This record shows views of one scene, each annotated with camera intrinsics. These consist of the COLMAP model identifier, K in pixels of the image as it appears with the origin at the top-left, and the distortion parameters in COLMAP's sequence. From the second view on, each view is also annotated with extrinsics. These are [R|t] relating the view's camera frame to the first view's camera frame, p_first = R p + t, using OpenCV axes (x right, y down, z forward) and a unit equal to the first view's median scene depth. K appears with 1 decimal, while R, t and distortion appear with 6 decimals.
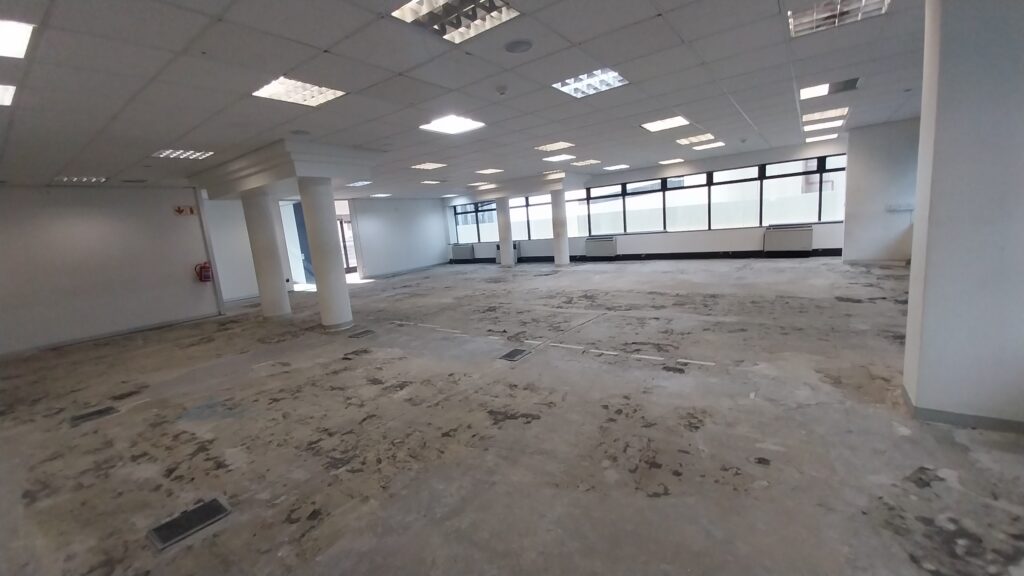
lens RADIAL K [[401.9, 0, 517.1], [0, 401.9, 285.3], [0, 0, 1]] dist [0.034389, -0.020615]
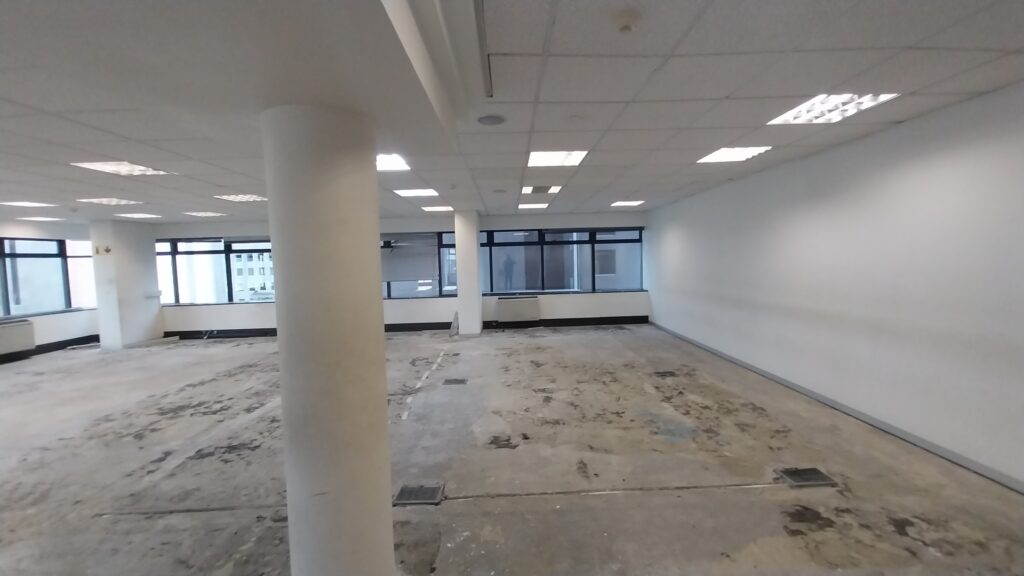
lens RADIAL K [[401.9, 0, 517.1], [0, 401.9, 285.3], [0, 0, 1]] dist [0.034389, -0.020615]
pose [[-0.592038, 0.050285, 0.804339, -1.323683], [0.199098, 0.976241, 0.085515, -0.218894], [-0.780929, 0.210771, -0.587984, 1.769219]]
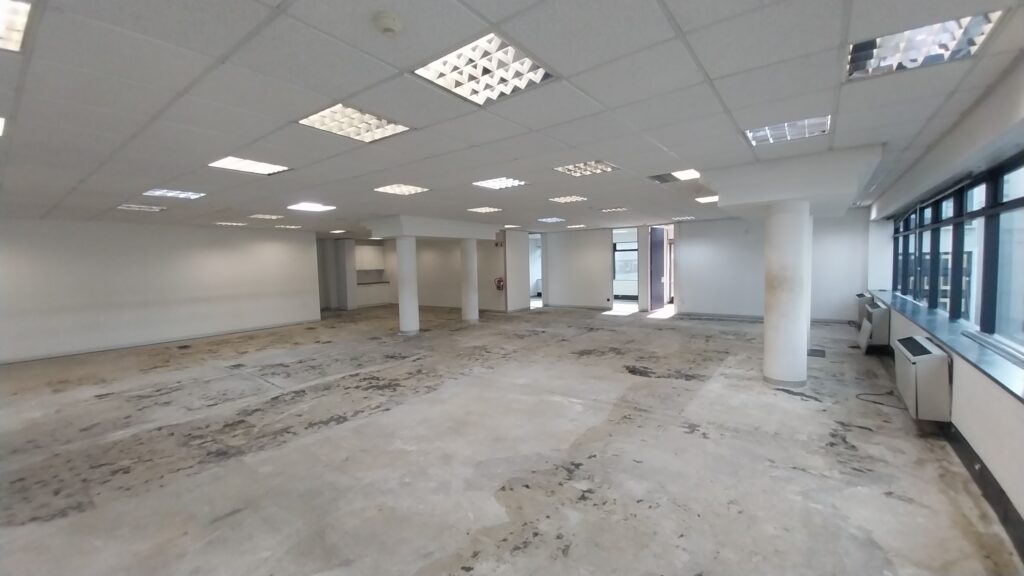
lens RADIAL K [[401.9, 0, 517.1], [0, 401.9, 285.3], [0, 0, 1]] dist [0.034389, -0.020615]
pose [[-0.017885, 0.142033, -0.989700, 1.708288], [-0.123495, 0.981965, 0.143155, -0.565184], [0.992184, 0.124783, -0.000022, 2.349490]]
